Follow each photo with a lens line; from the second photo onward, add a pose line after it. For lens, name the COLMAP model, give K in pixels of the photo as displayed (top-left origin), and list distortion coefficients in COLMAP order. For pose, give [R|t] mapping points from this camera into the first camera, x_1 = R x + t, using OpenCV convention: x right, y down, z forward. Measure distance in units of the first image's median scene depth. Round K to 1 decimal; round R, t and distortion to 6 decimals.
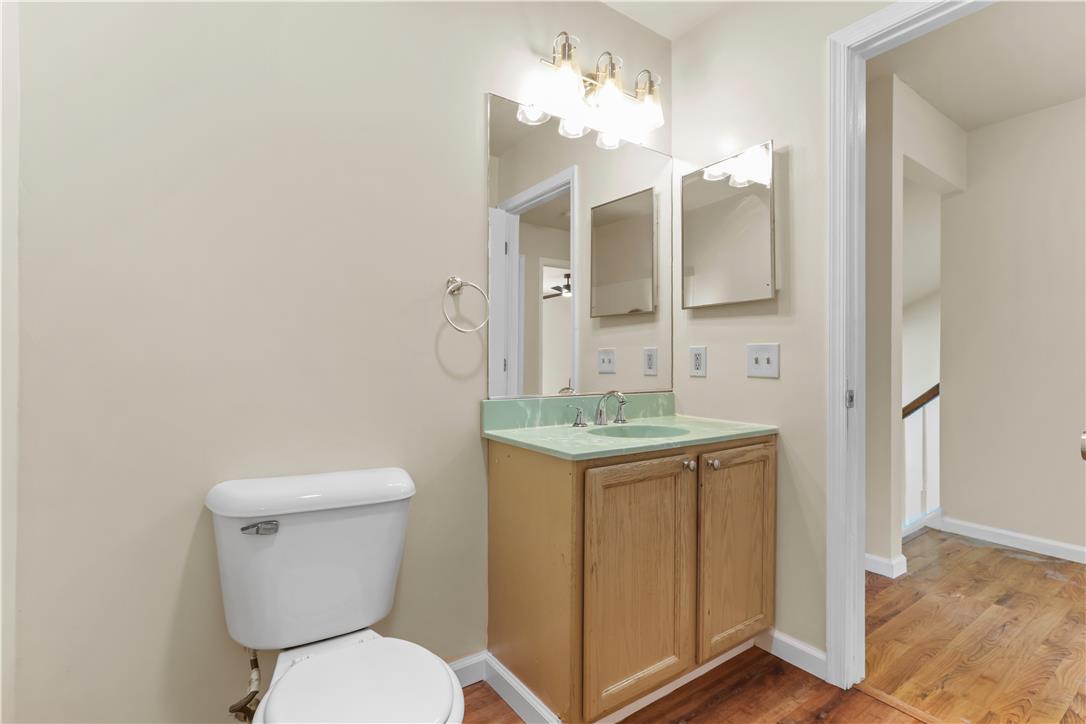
lens RADIAL K [[479.4, 0, 563.4], [0, 479.4, 361.0], [0, 0, 1]] dist [0.002309, 0.000764]
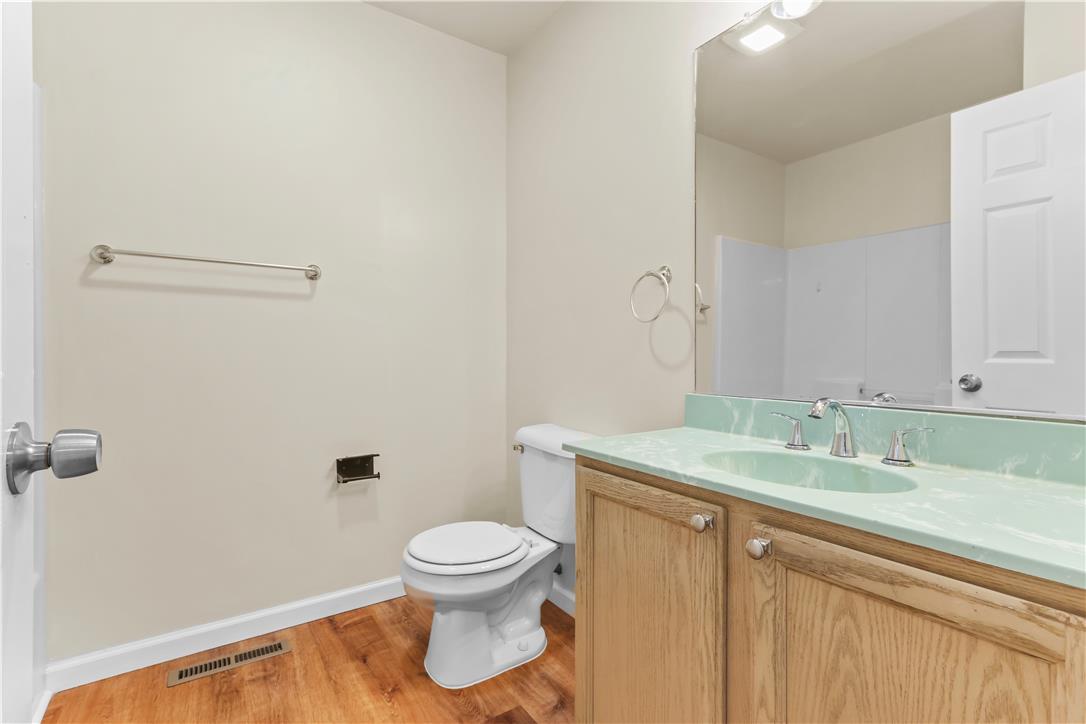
lens RADIAL K [[499.6, 0, 543.0], [0, 499.6, 362.0], [0, 0, 1]] dist [0.002173, 0.000512]
pose [[-0.000920, 0.008259, -0.999965, 0.770660], [-0.002643, 0.999962, 0.008261, 0.016113], [0.999996, 0.002651, -0.000898, 0.713128]]
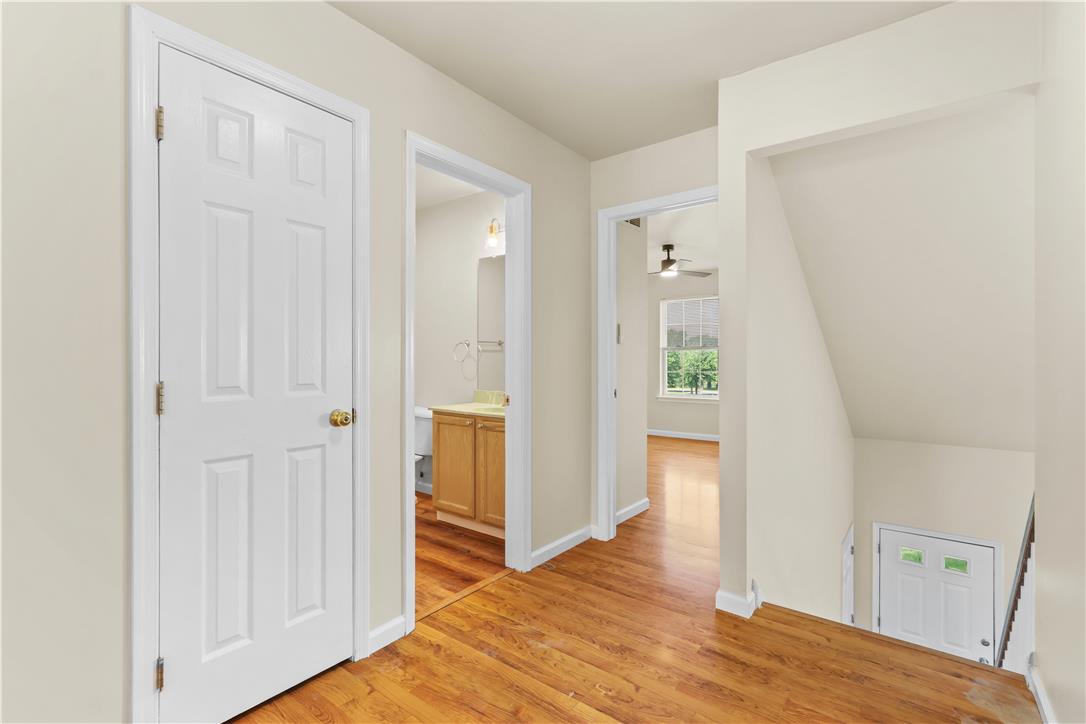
lens RADIAL K [[499.6, 0, 543.0], [0, 499.6, 362.0], [0, 0, 1]] dist [0.002173, 0.000512]
pose [[0.310509, -0.001227, -0.950569, 2.248940], [0.001975, 0.999998, -0.000645, -0.052126], [0.950568, -0.001677, 0.310511, 0.543284]]
